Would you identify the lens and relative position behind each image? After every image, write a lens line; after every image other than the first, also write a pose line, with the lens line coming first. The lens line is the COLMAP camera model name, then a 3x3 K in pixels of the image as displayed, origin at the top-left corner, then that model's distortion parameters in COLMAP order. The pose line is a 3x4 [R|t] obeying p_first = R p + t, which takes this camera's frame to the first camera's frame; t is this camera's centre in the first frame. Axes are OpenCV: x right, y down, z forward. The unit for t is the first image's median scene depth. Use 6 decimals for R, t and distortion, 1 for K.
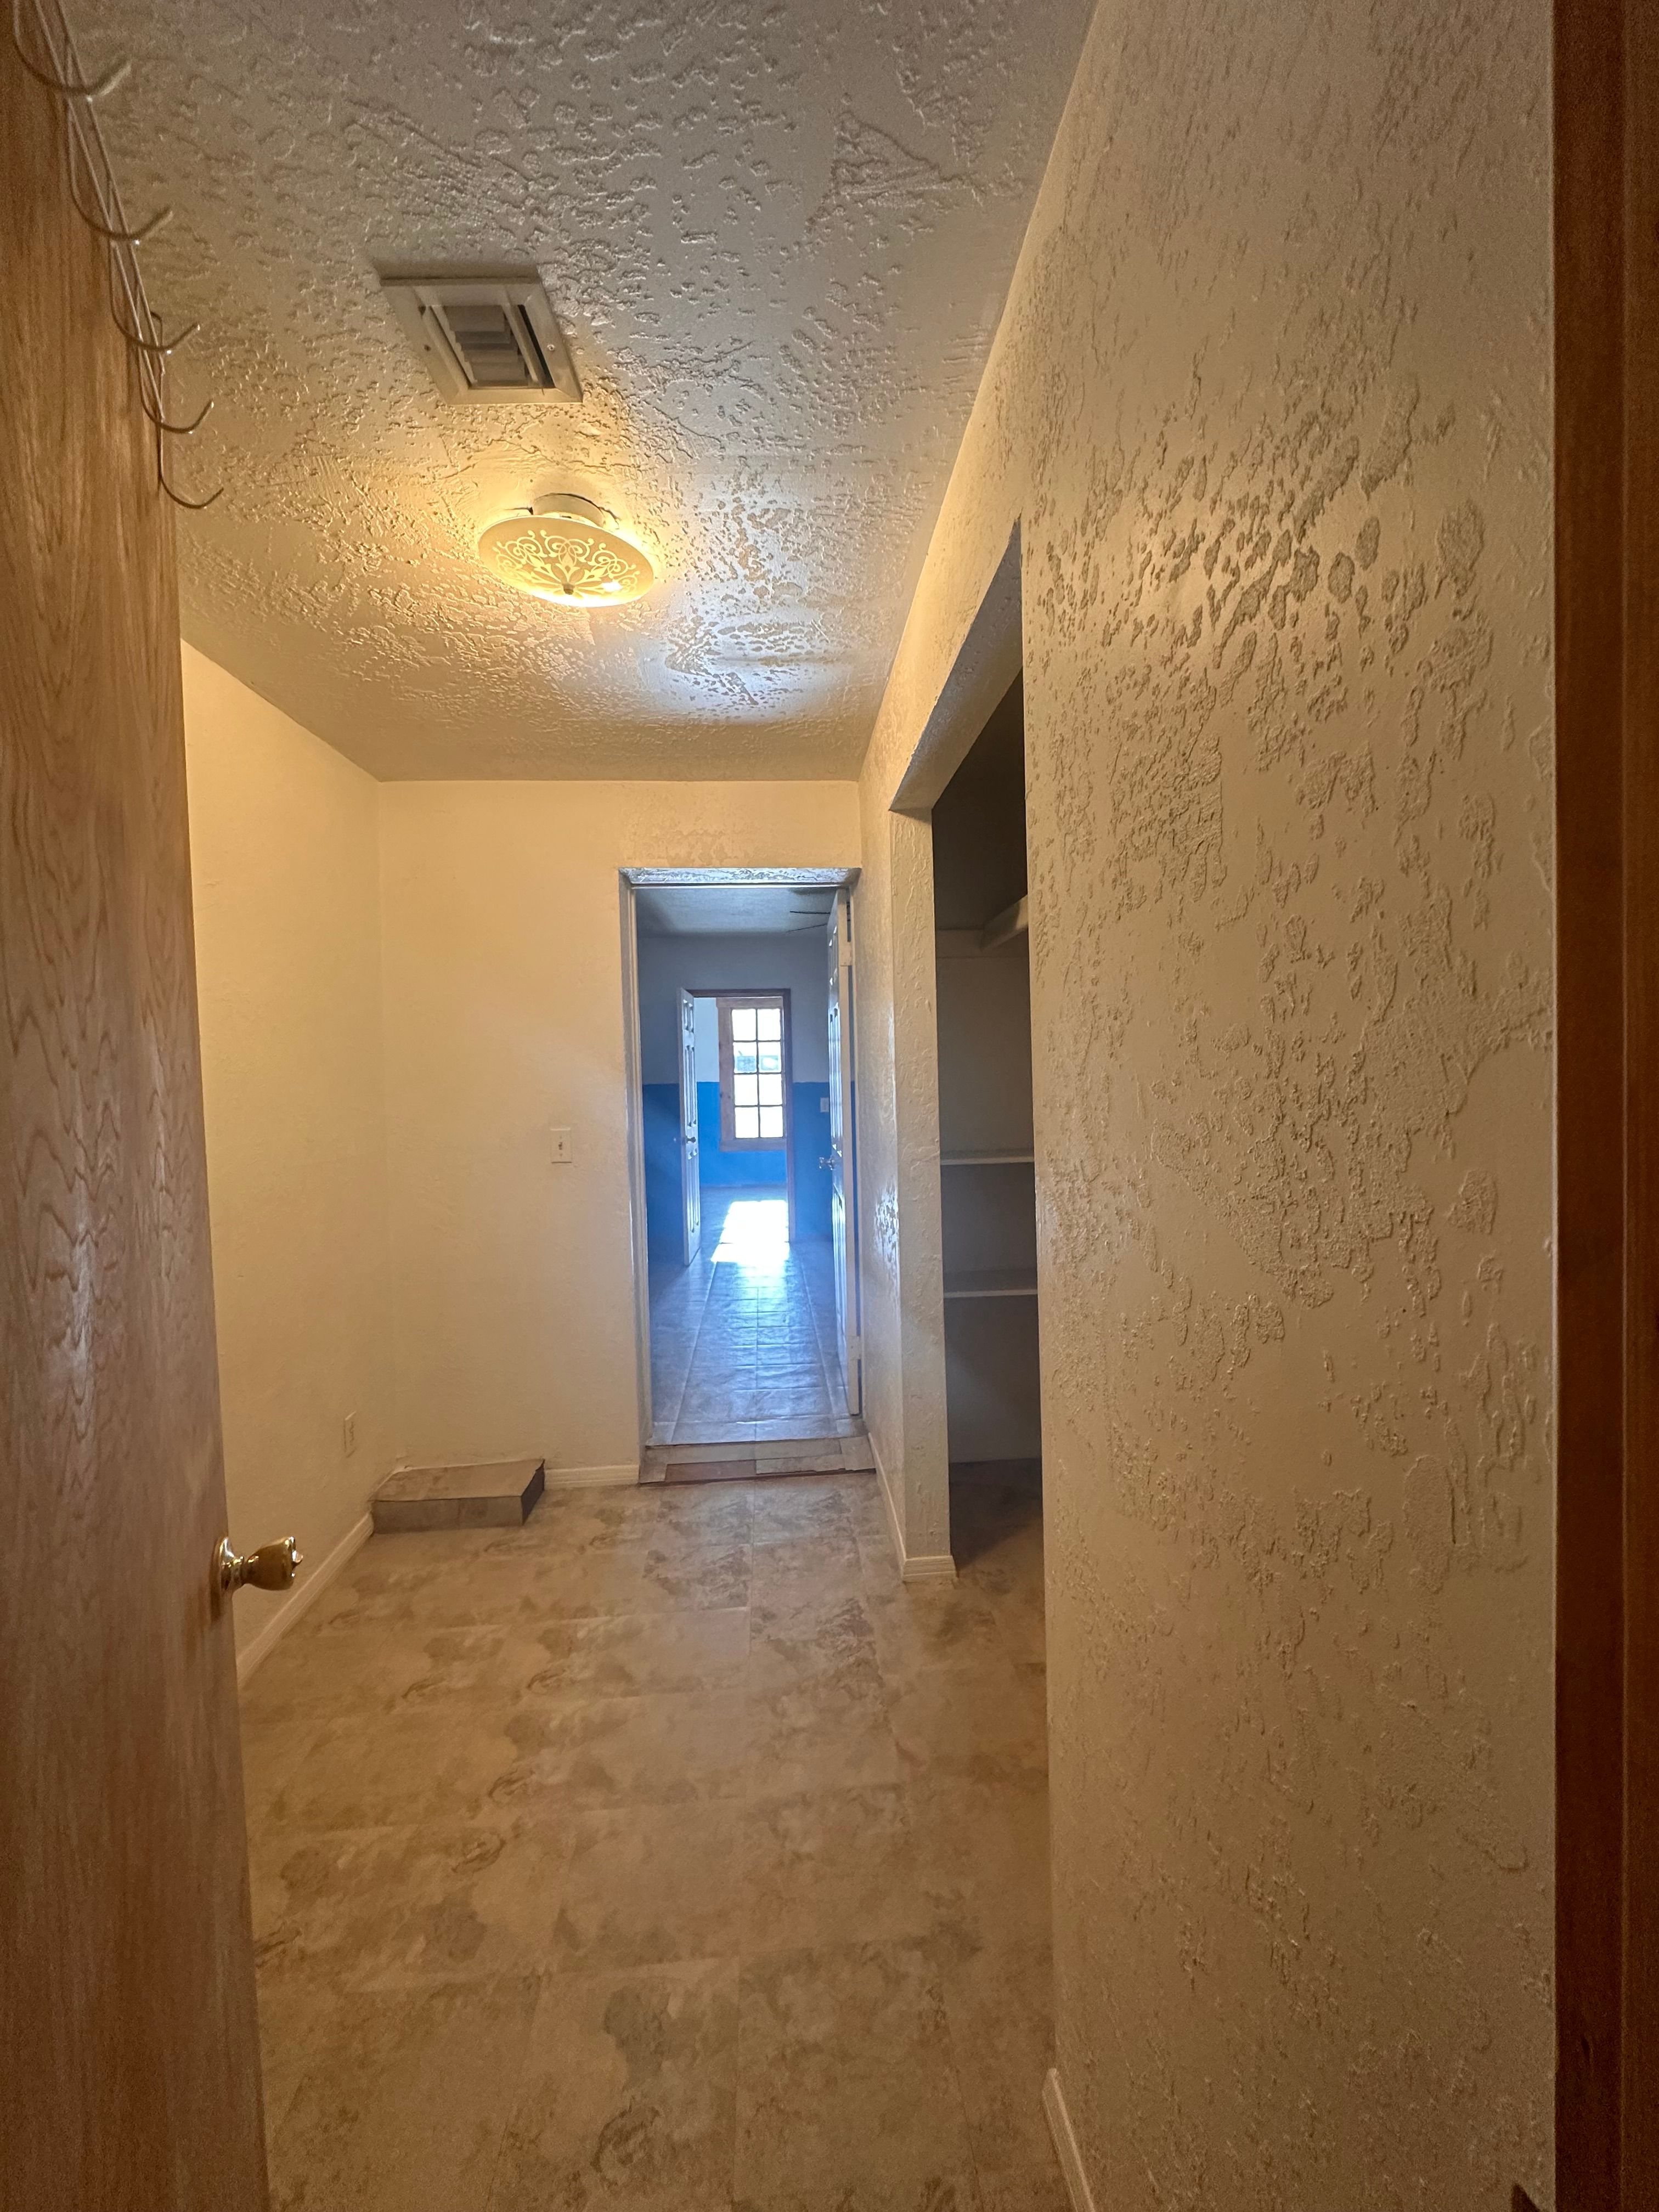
lens RADIAL K [[879.1, 0, 829.5], [0, 879.1, 1106.0], [0, 0, 1]] dist [-0.001859, -0.000280]
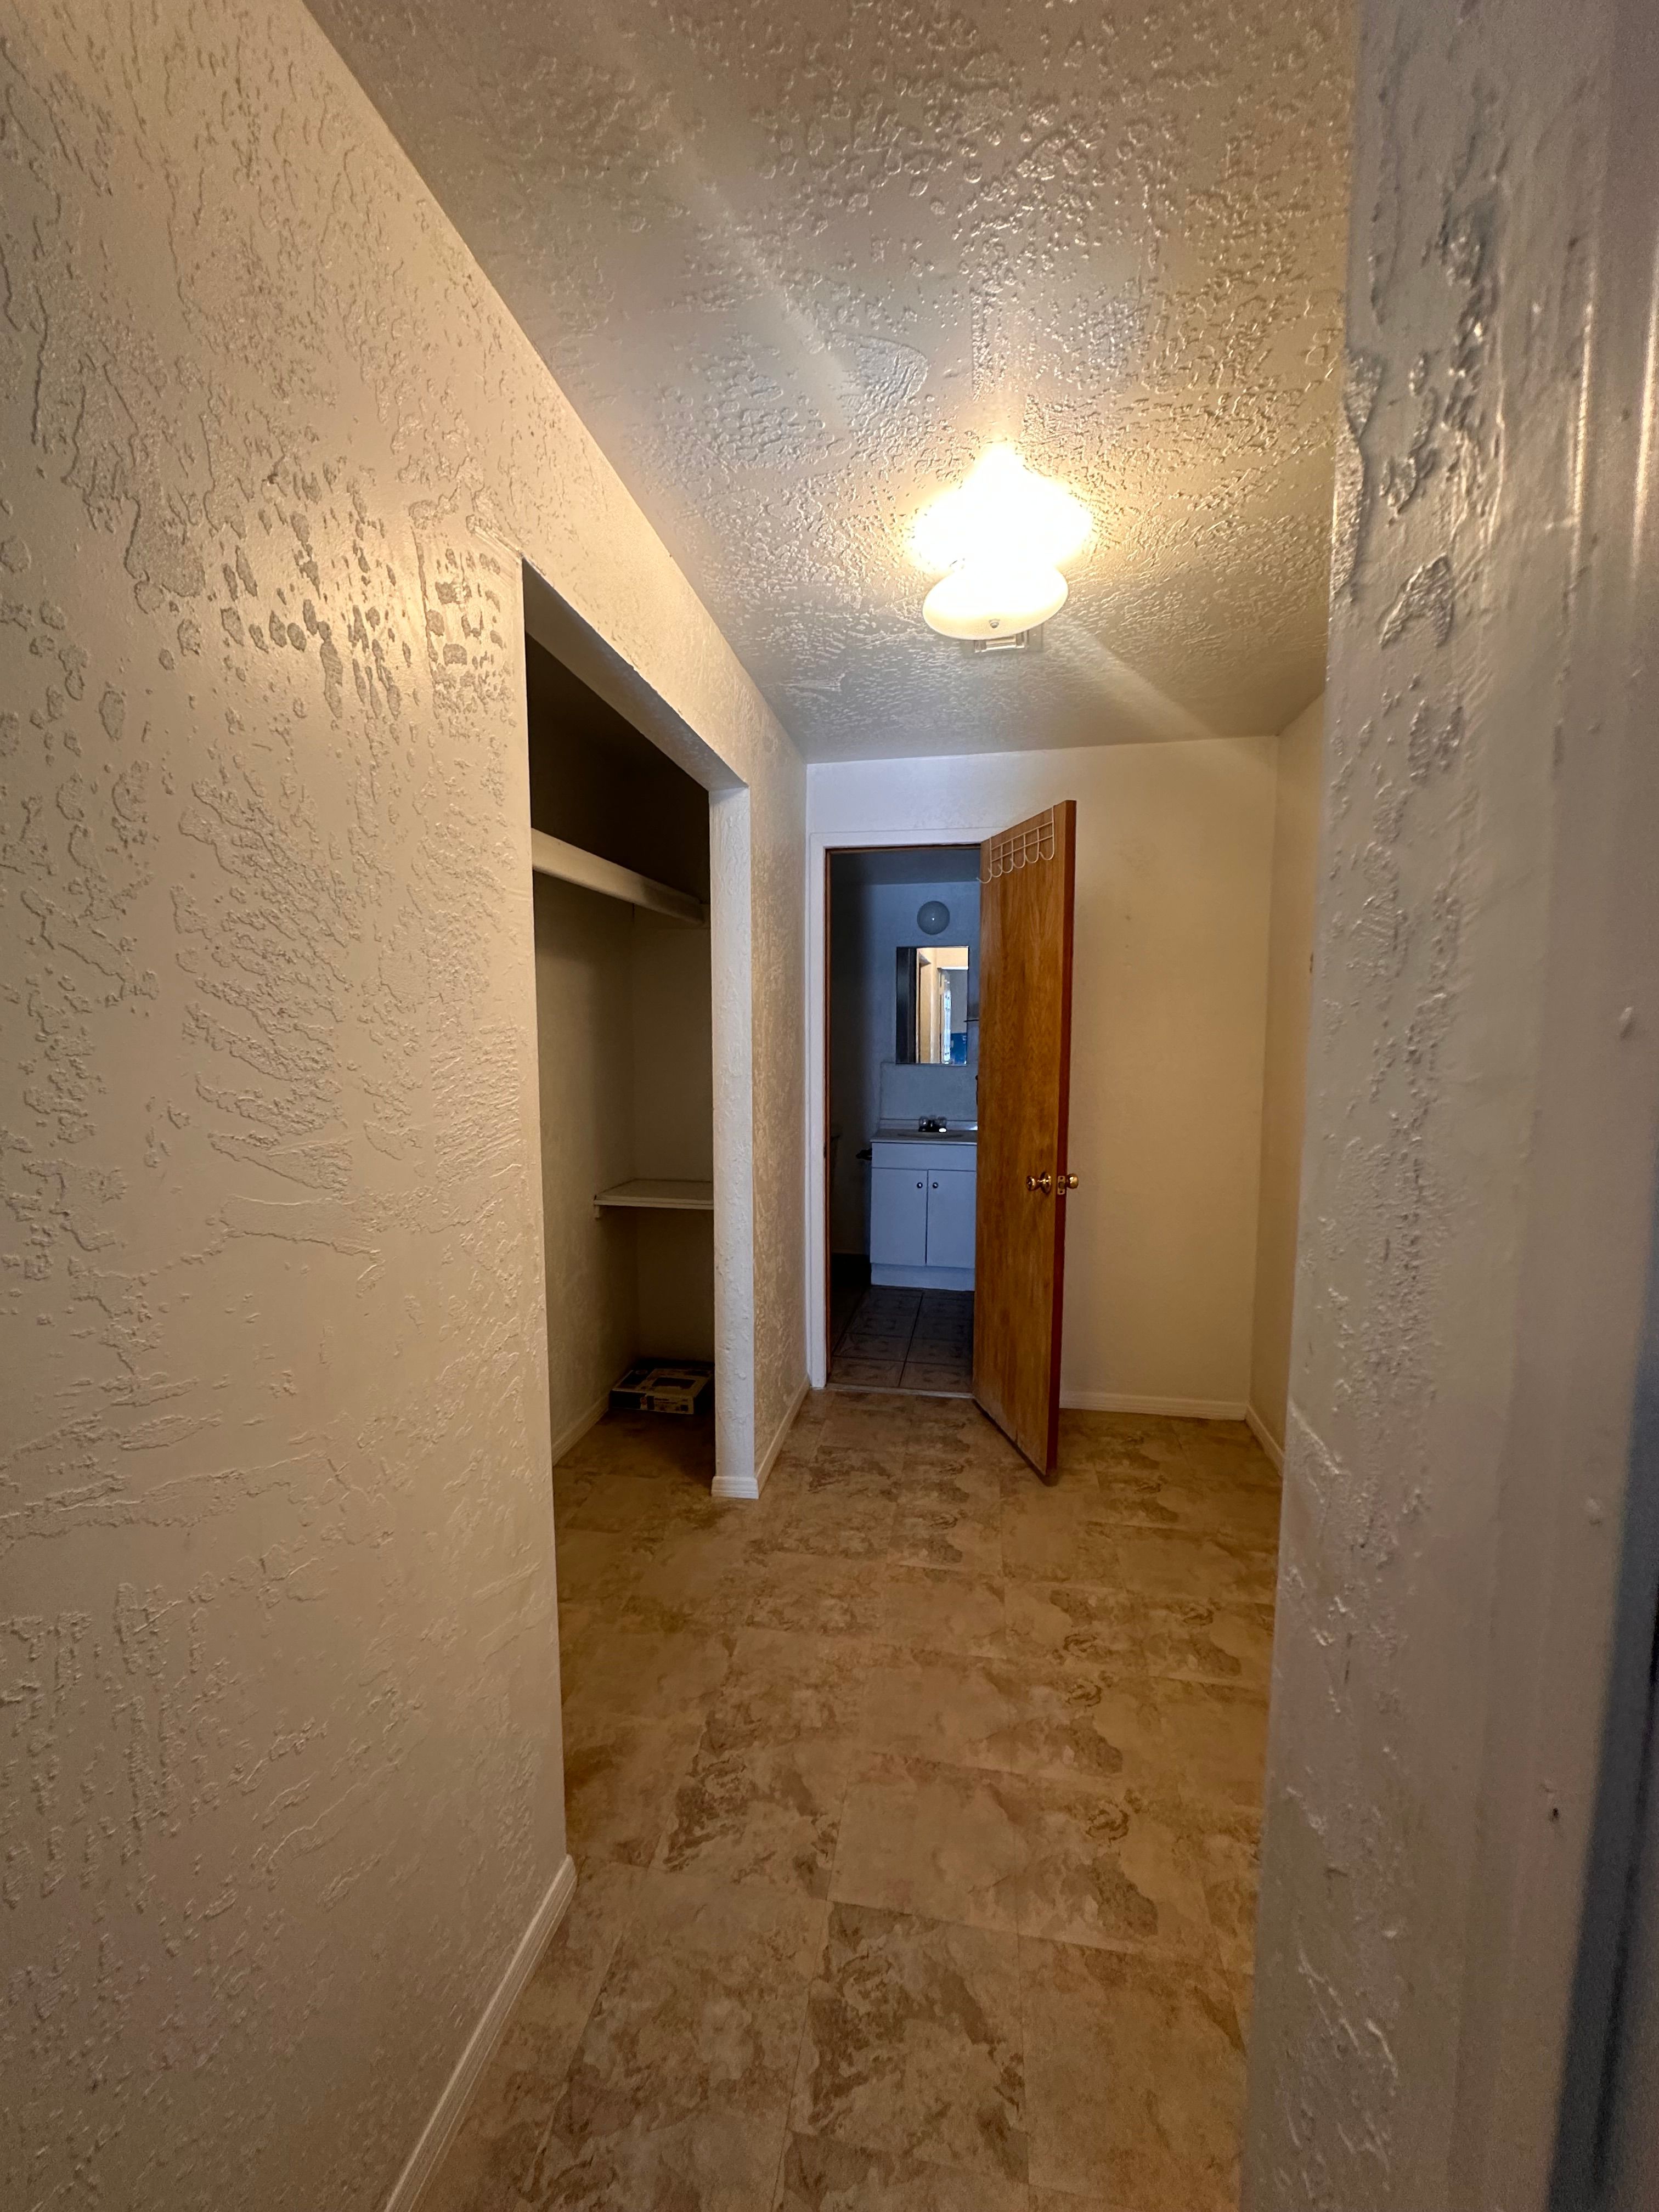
lens RADIAL K [[879.1, 0, 829.5], [0, 879.1, 1106.0], [0, 0, 1]] dist [-0.001859, -0.000280]
pose [[-0.970879, 0.013714, 0.239177, -0.314788], [0.045226, 0.990901, 0.126769, -0.088074], [-0.235262, 0.133894, -0.962665, 1.930369]]
